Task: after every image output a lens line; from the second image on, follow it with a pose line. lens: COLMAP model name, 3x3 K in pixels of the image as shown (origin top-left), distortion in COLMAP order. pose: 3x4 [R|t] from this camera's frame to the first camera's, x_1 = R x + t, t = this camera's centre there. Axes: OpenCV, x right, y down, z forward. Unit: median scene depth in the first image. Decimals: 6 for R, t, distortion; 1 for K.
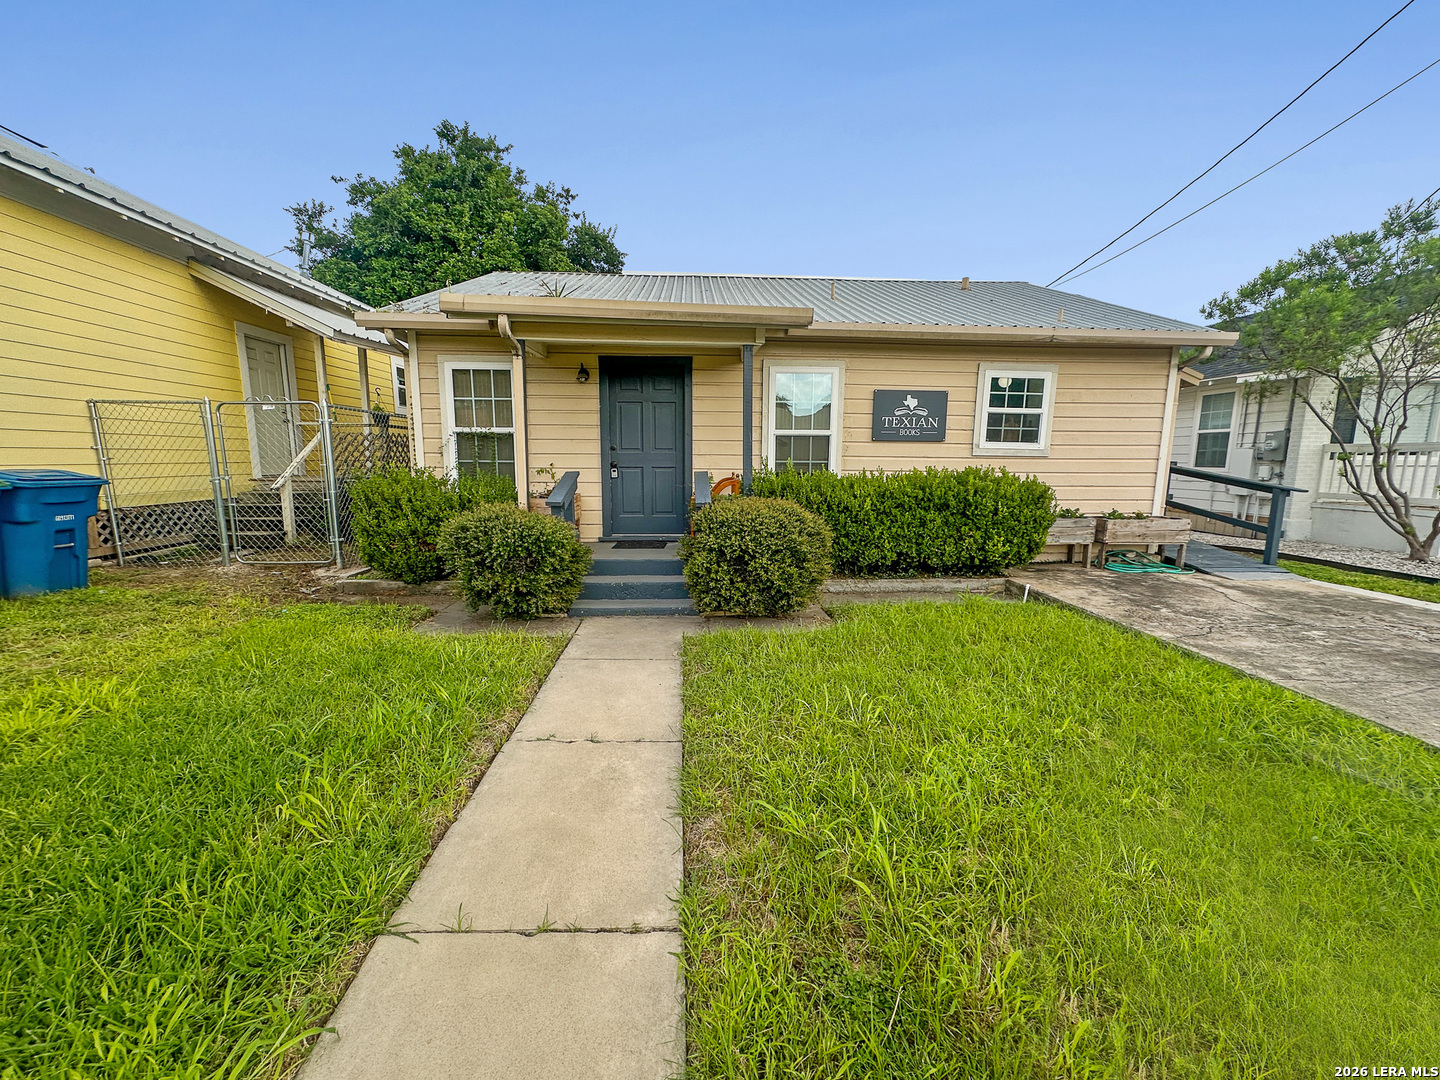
lens RADIAL K [[573.1, 0, 719.3], [0, 573.1, 570.7], [0, 0, 1]] dist [-0.001340, -0.000149]
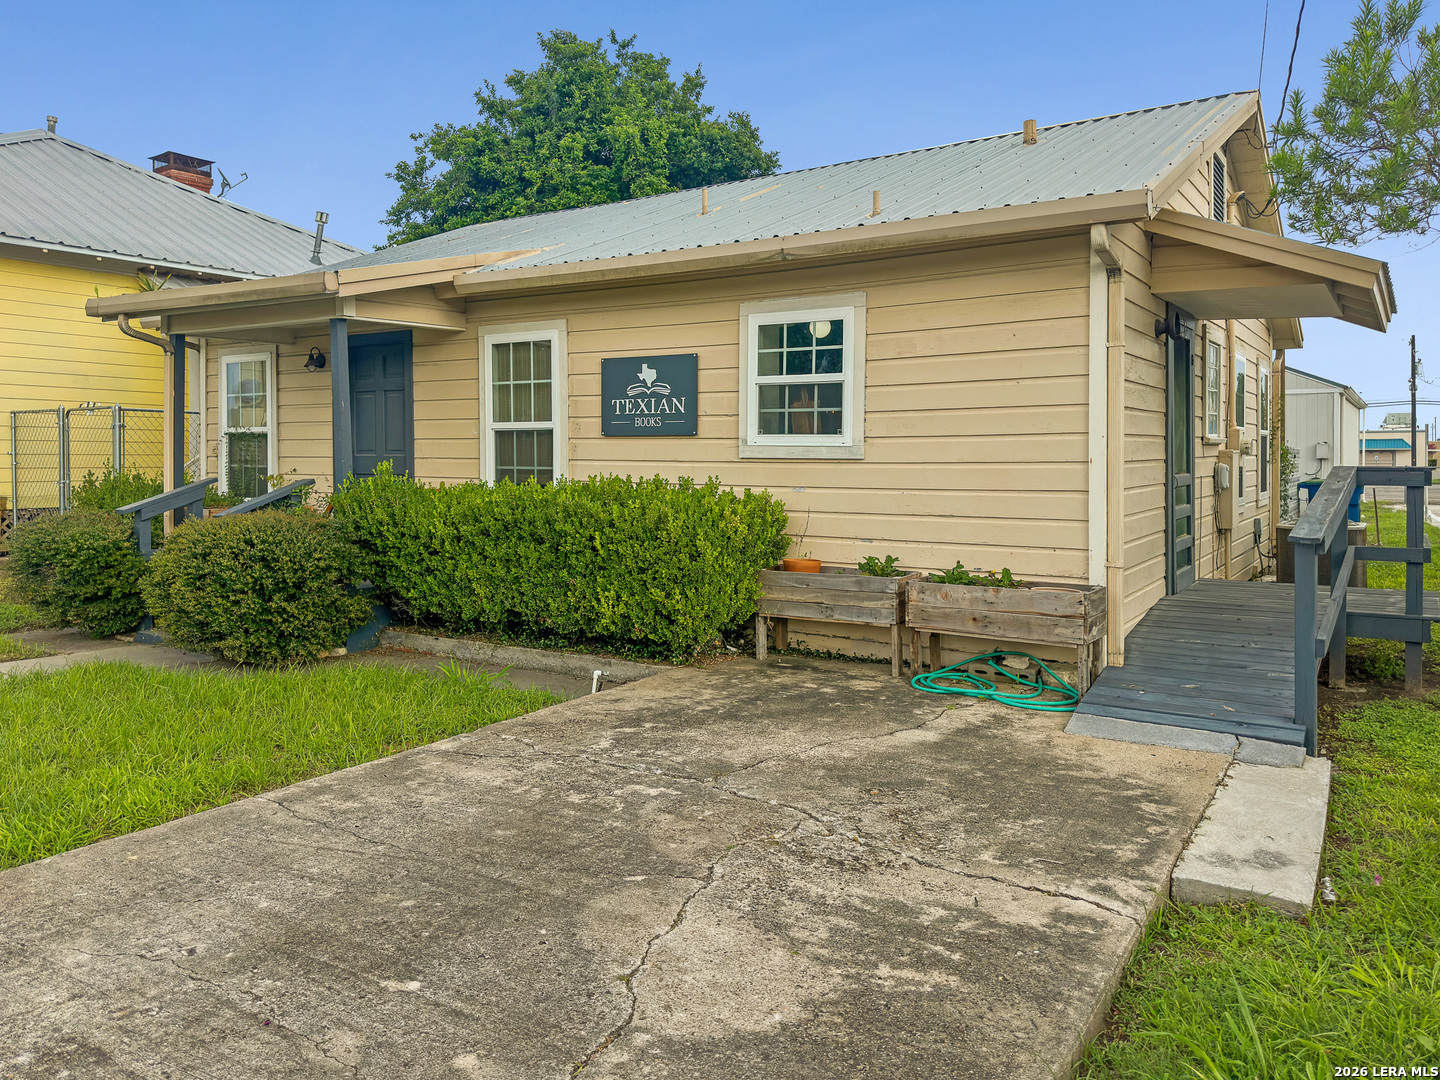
lens RADIAL K [[1025.2, 0, 720.0], [0, 1025.2, 540.0], [0, 0, 1]] dist [0.137800, -0.189377]
pose [[0.805872, 0.042764, -0.590543, 1.065098], [-0.111036, 0.990608, -0.079787, -0.033083], [0.581585, 0.129869, 0.803052, 0.162041]]
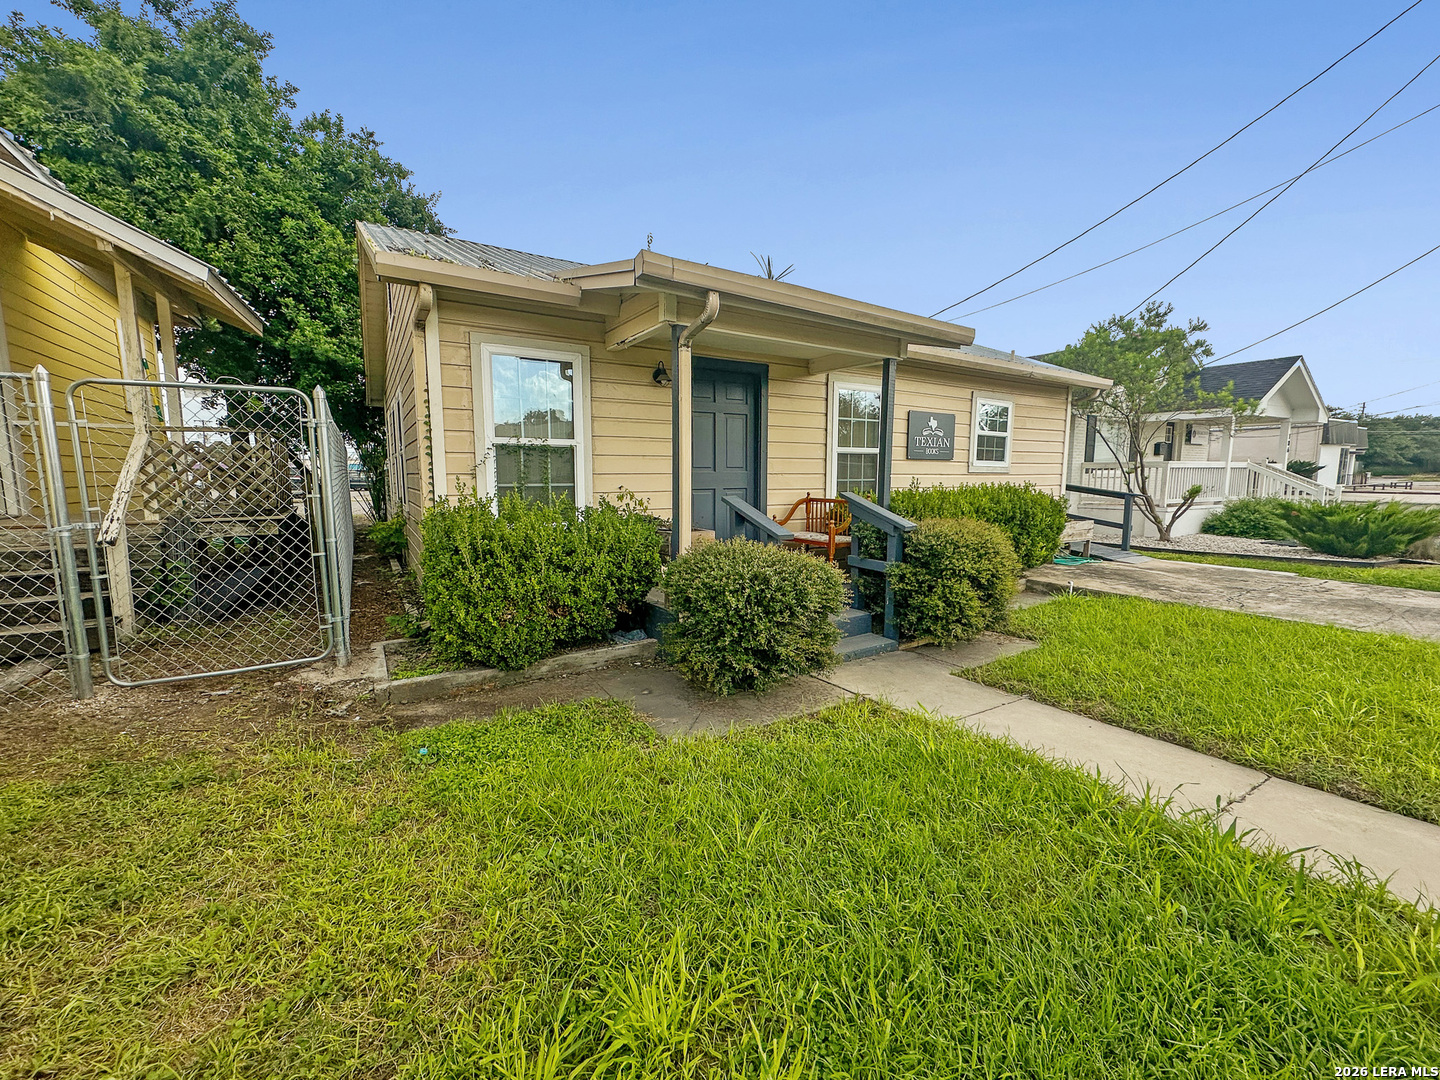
lens RADIAL K [[580.2, 0, 719.6], [0, 580.2, 571.5], [0, 0, 1]] dist [0.001828, 0.000113]
pose [[0.874786, -0.087613, 0.476523, -0.550457], [0.102065, 0.994768, -0.004471, -0.054645], [-0.473637, 0.052548, 0.879151, 0.248679]]
